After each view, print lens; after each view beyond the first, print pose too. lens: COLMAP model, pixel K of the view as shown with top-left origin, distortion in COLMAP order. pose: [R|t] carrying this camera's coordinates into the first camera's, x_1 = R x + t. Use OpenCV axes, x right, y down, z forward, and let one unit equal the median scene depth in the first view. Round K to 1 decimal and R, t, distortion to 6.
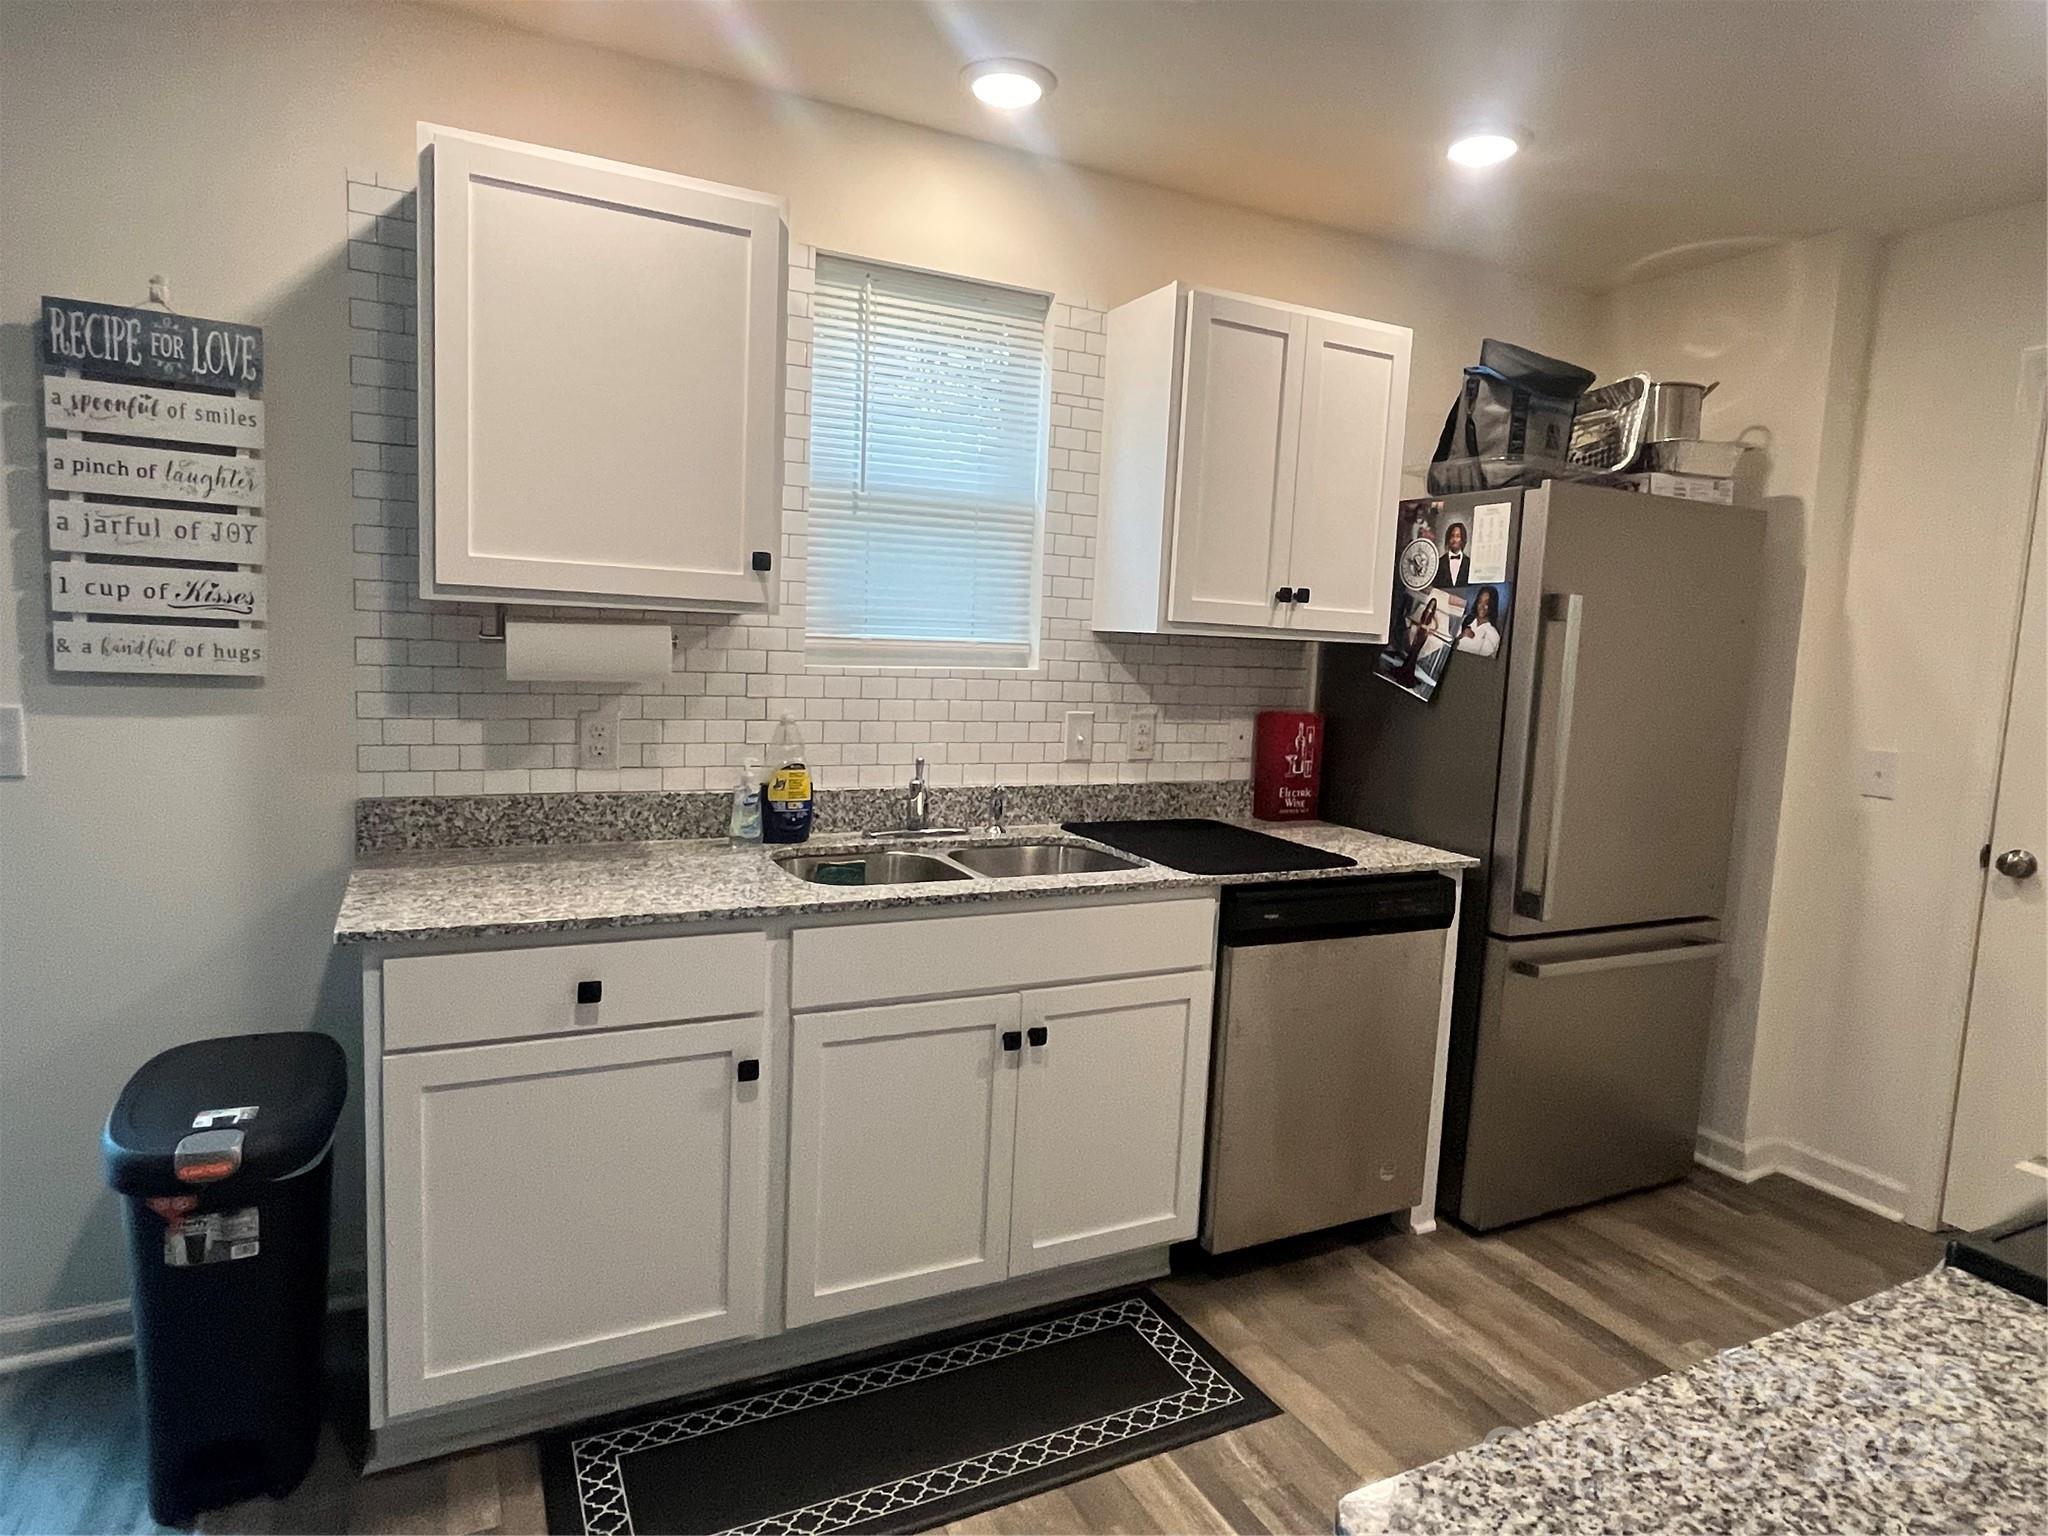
lens RADIAL K [[1198.7, 0, 1020.6], [0, 1198.7, 739.9], [0, 0, 1]] dist [-0.004406, -0.000698]
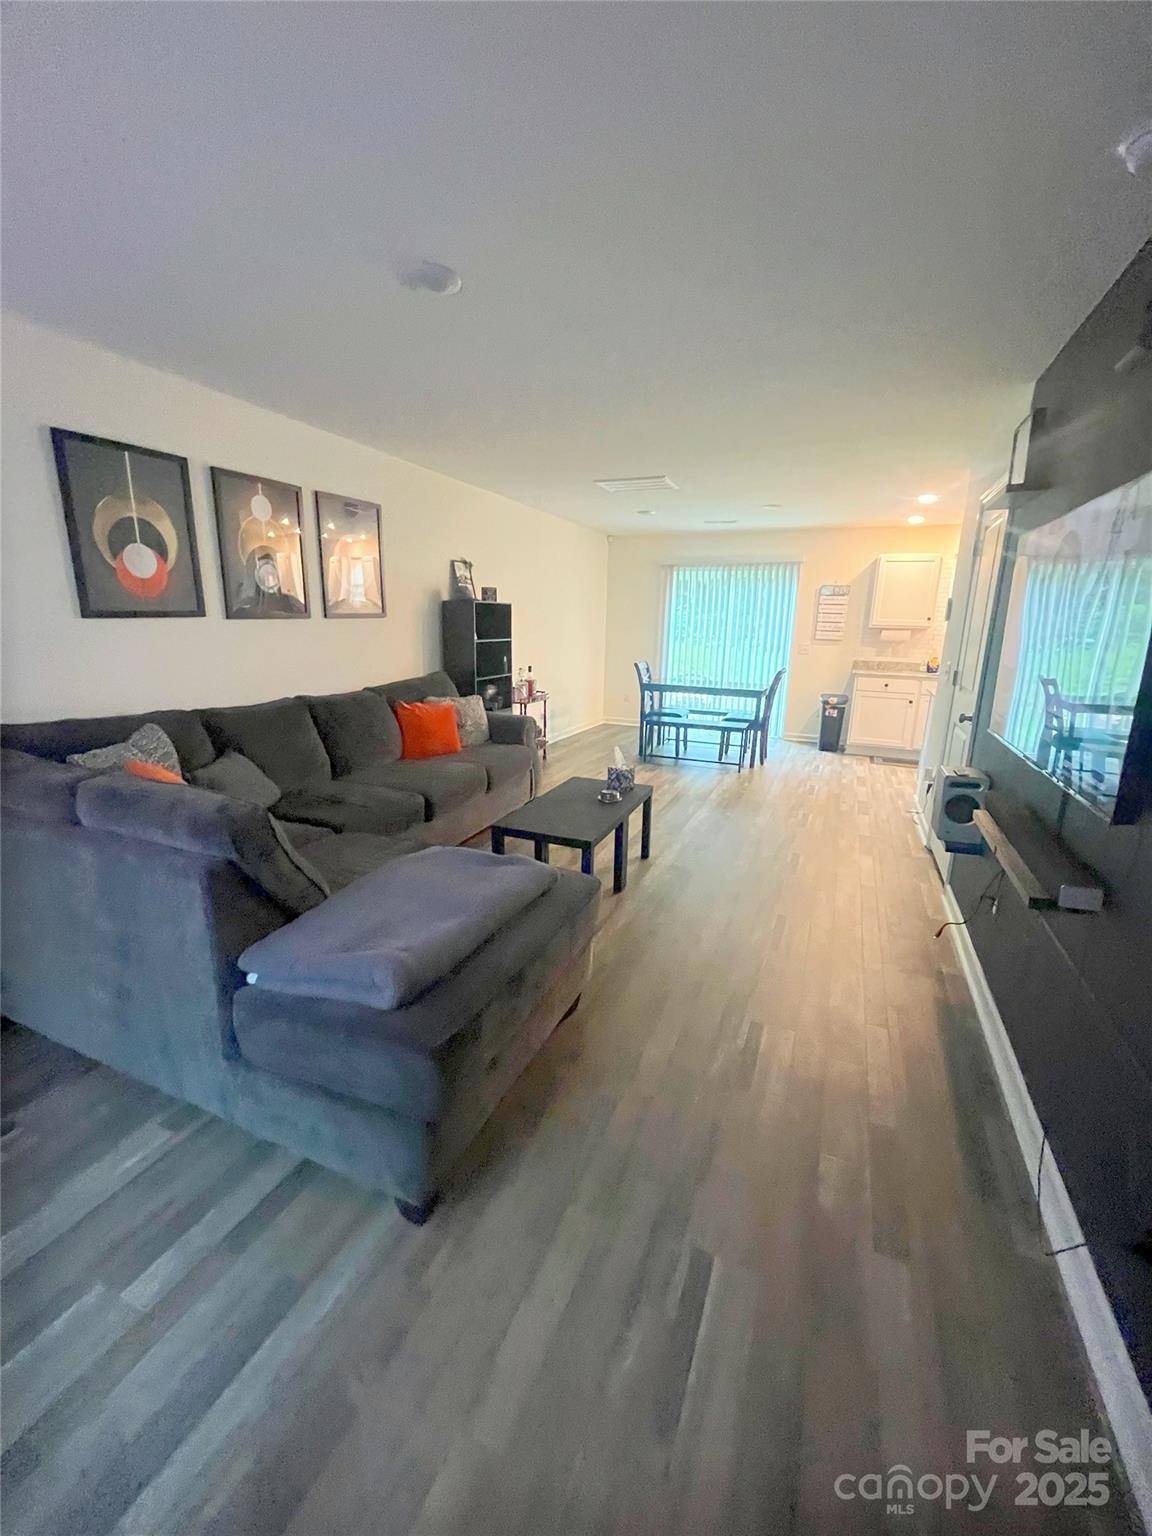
lens RADIAL K [[620.4, 0, 571.4], [0, 620.4, 762.2], [0, 0, 1]] dist [-0.001460, 0.000109]
pose [[0.639061, 0.150905, -0.754208, 0.440922], [-0.065124, 0.987660, 0.142434, 0.092032], [0.766394, -0.041907, 0.641002, -0.958642]]
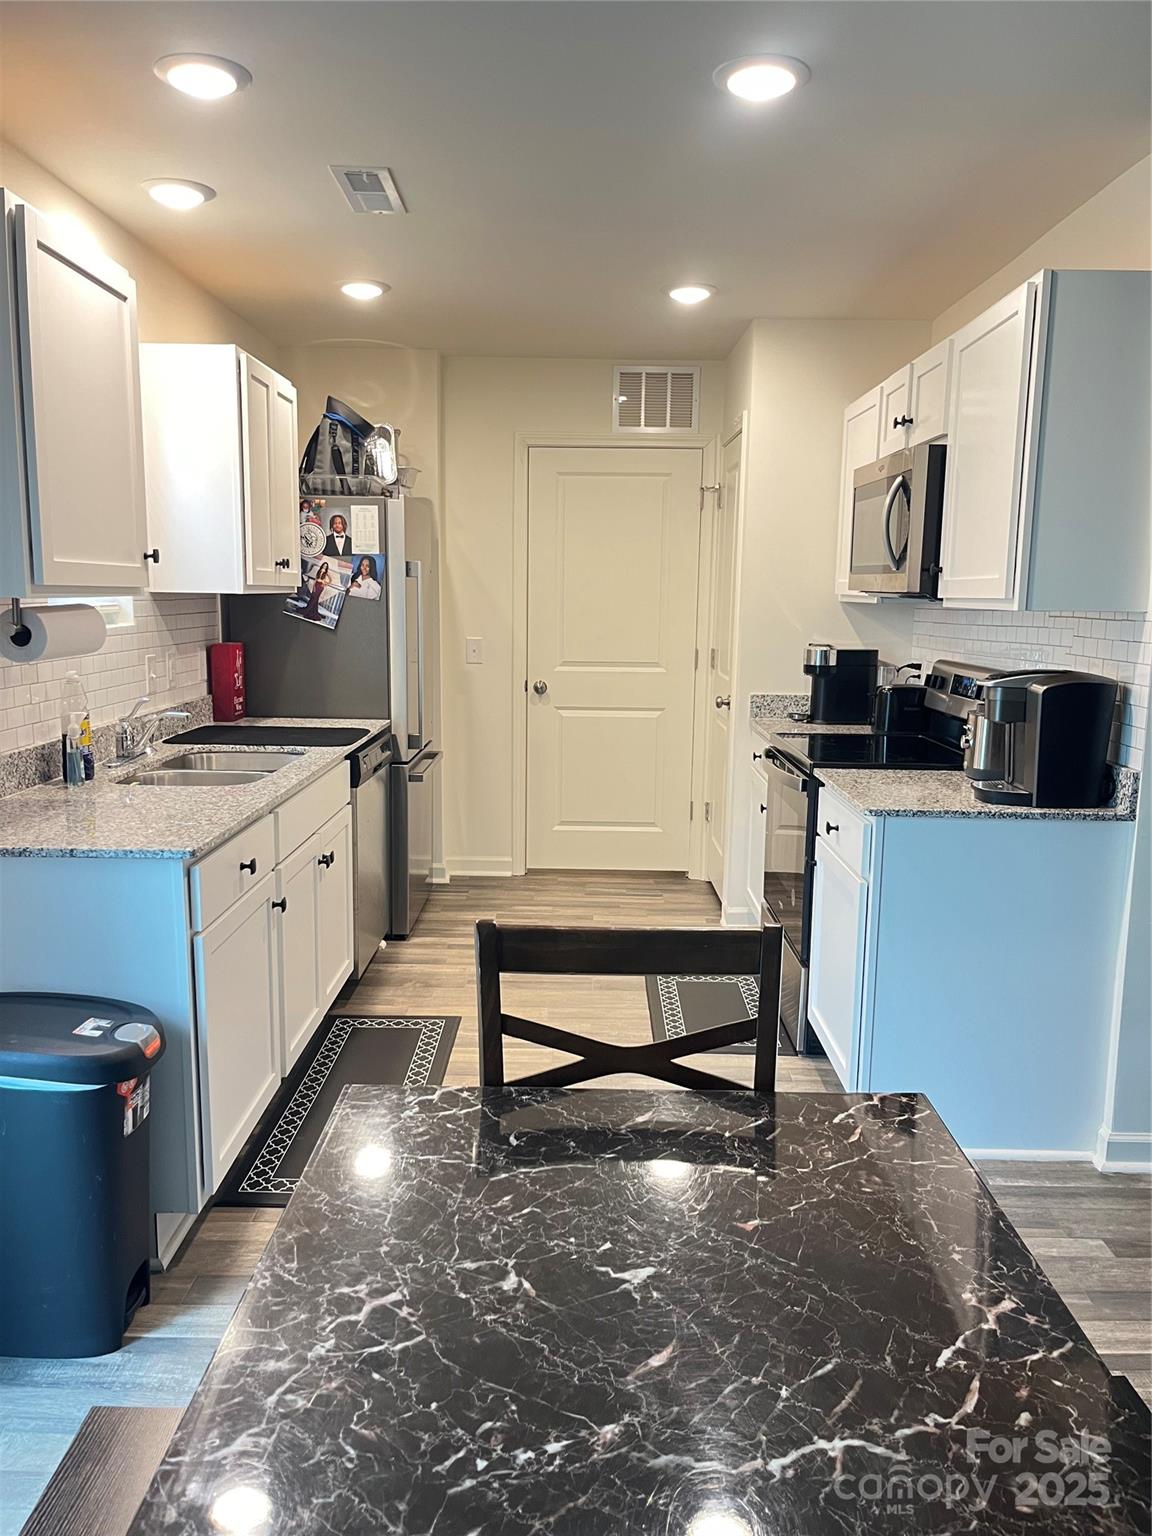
lens RADIAL K [[1178.8, 0, 578.9], [0, 1178.8, 761.1], [0, 0, 1]] dist [0.019579, -0.019925]
pose [[0.456824, -0.166725, 0.873793, -0.928662], [0.087597, 0.985936, 0.142326, -0.054546], [-0.885233, 0.011523, 0.465004, -0.009044]]
